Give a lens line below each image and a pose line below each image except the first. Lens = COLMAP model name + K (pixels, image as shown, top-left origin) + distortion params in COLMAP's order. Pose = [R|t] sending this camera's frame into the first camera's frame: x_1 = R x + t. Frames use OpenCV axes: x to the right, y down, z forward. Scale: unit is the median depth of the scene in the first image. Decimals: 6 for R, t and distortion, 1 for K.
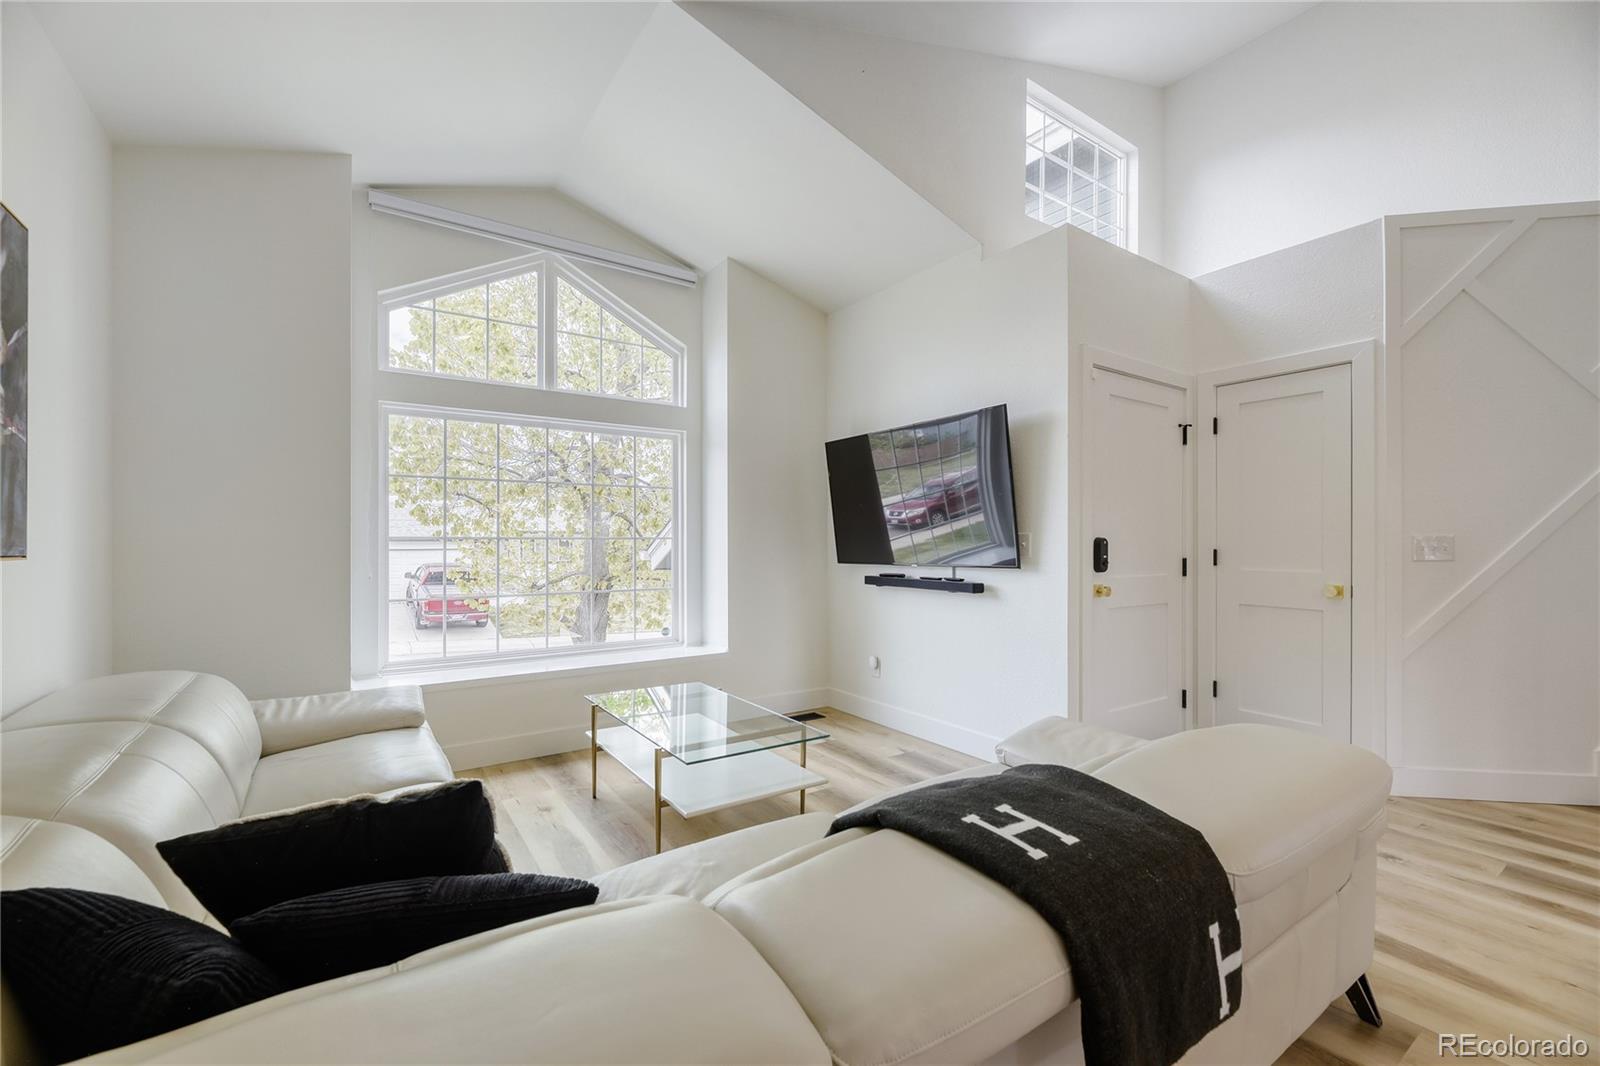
lens RADIAL K [[644.3, 0, 792.7], [0, 644.3, 532.0], [0, 0, 1]] dist [0.006292, -0.000360]
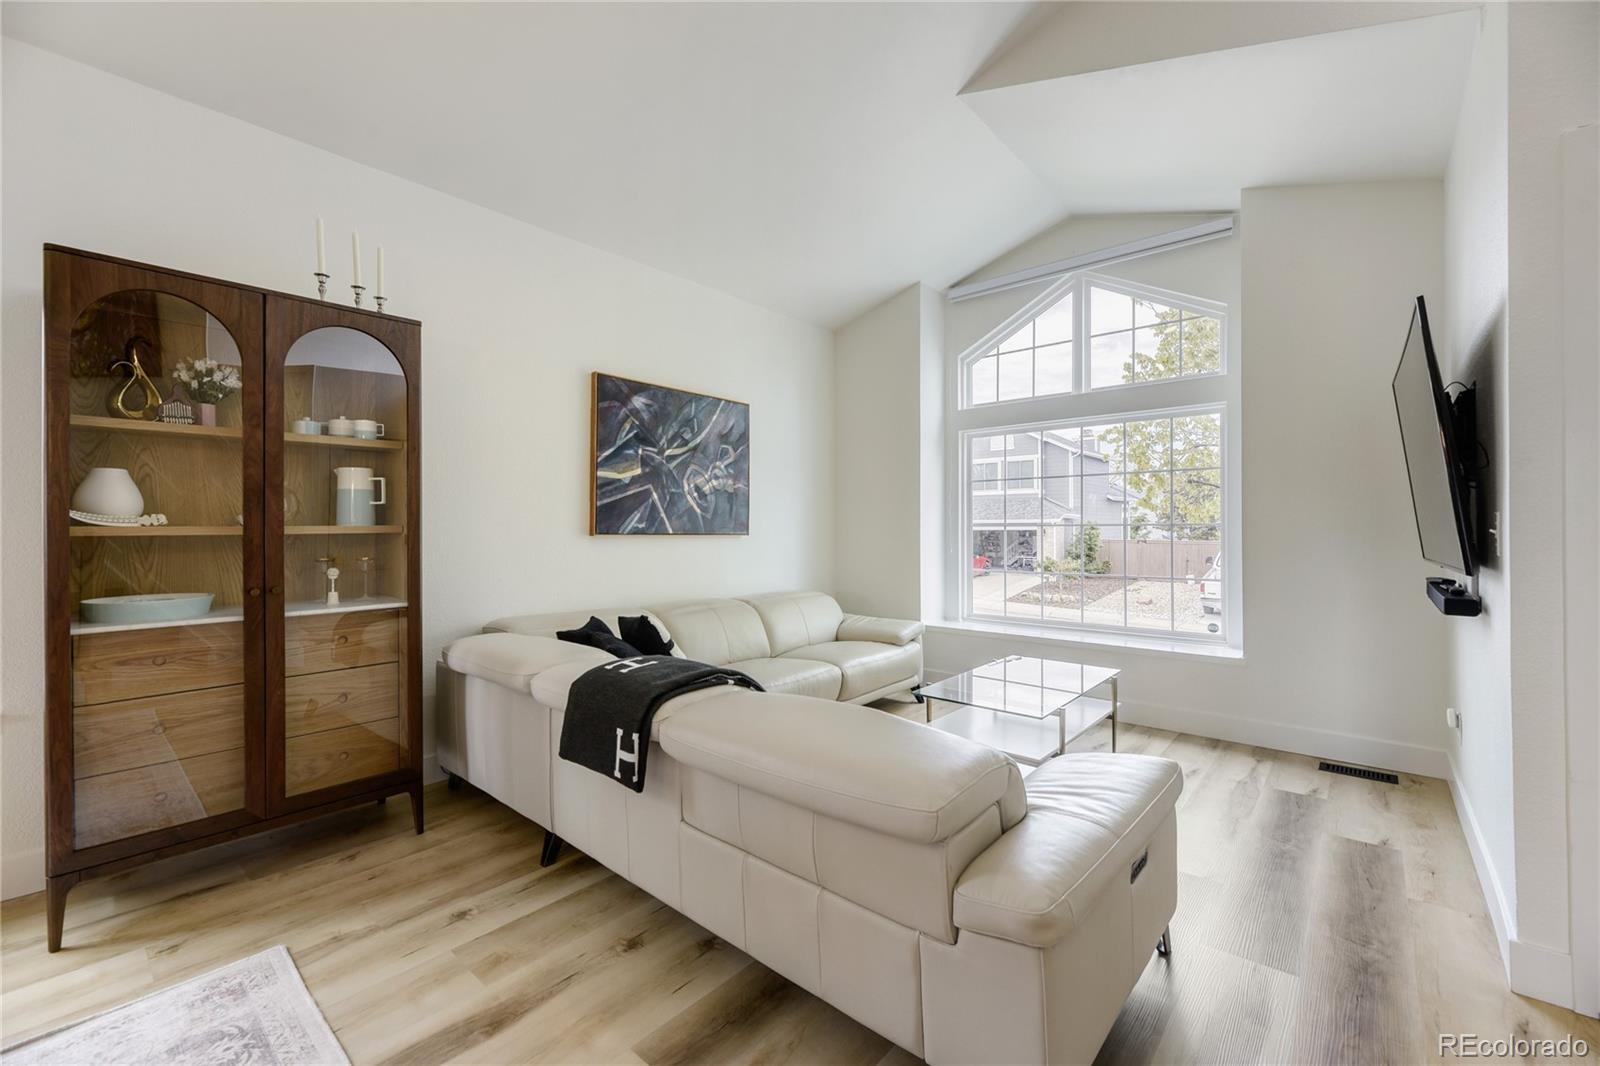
lens RADIAL K [[644.3, 0, 792.7], [0, 644.3, 532.0], [0, 0, 1]] dist [0.006292, -0.000360]
pose [[0.263603, 0.002135, -0.964629, 0.577909], [0.015033, 0.999867, 0.006321, 0.006929], [0.964514, -0.016168, 0.263535, 0.220894]]
